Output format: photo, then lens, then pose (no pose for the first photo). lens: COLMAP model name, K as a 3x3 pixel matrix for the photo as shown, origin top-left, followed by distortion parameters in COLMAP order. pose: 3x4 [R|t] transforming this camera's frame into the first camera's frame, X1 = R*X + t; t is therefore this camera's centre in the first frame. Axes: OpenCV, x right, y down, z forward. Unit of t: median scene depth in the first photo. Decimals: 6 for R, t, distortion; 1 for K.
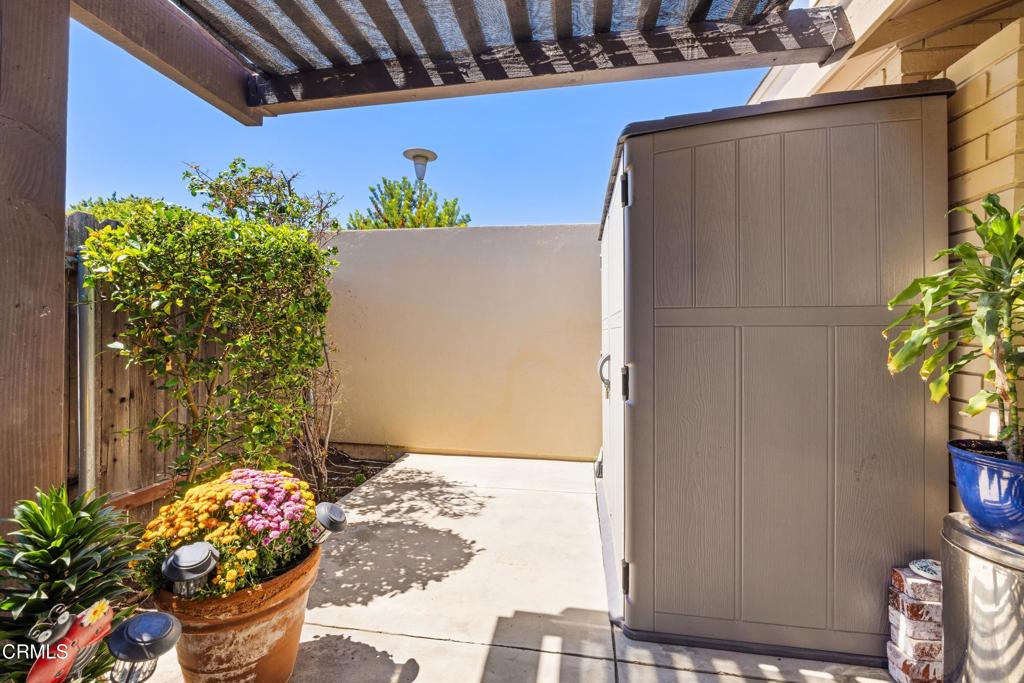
lens RADIAL K [[424.2, 0, 515.6], [0, 424.2, 340.2], [0, 0, 1]] dist [-0.012475, 0.000531]
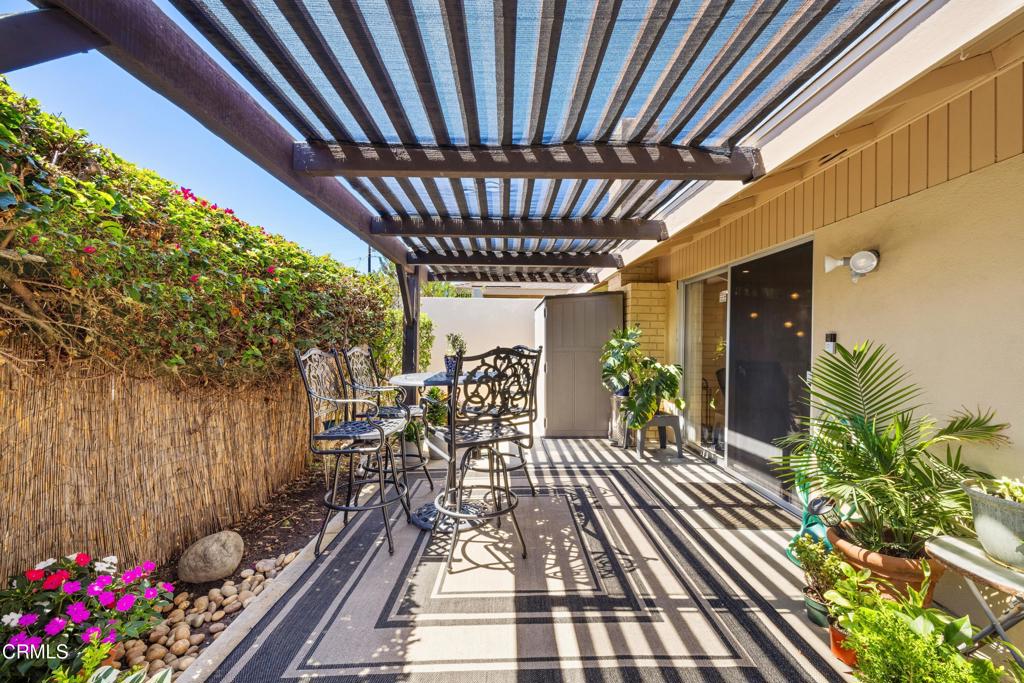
lens RADIAL K [[424.2, 0, 515.6], [0, 424.2, 340.2], [0, 0, 1]] dist [-0.012475, 0.000531]
pose [[0.983586, 0.003235, 0.180412, -0.684635], [-0.004130, 0.999981, 0.004584, -0.144258], [-0.180393, -0.005254, 0.983581, -2.695899]]
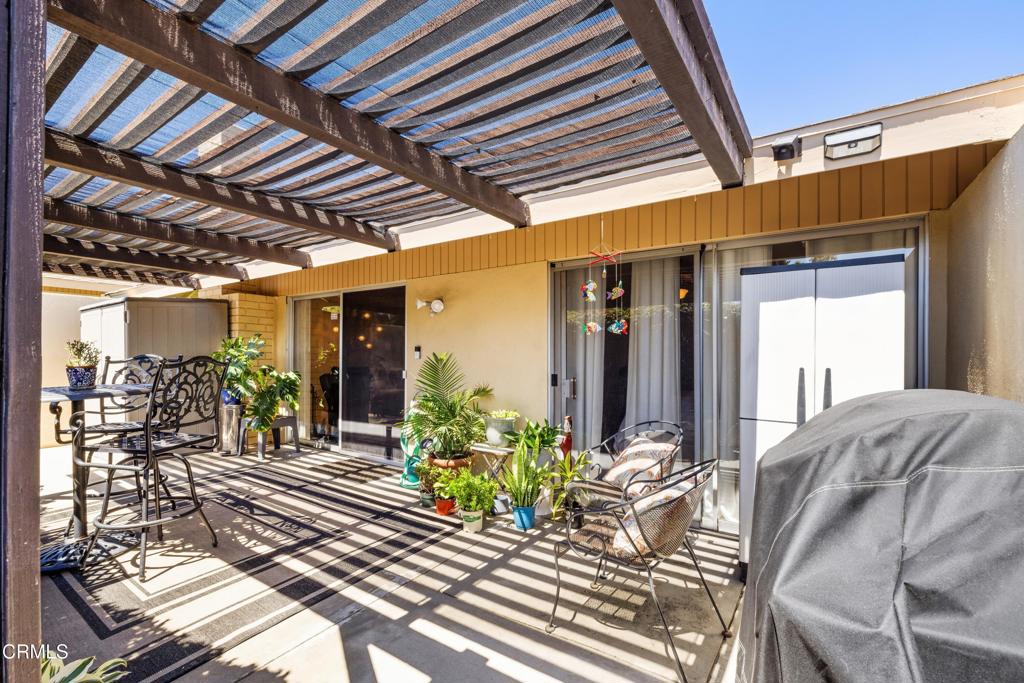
lens RADIAL K [[424.2, 0, 515.6], [0, 424.2, 340.2], [0, 0, 1]] dist [-0.012475, 0.000531]
pose [[0.403671, 0.029299, 0.914435, -1.446817], [-0.009579, 0.999568, -0.027798, -0.136892], [-0.914854, 0.002462, 0.403777, -2.974156]]
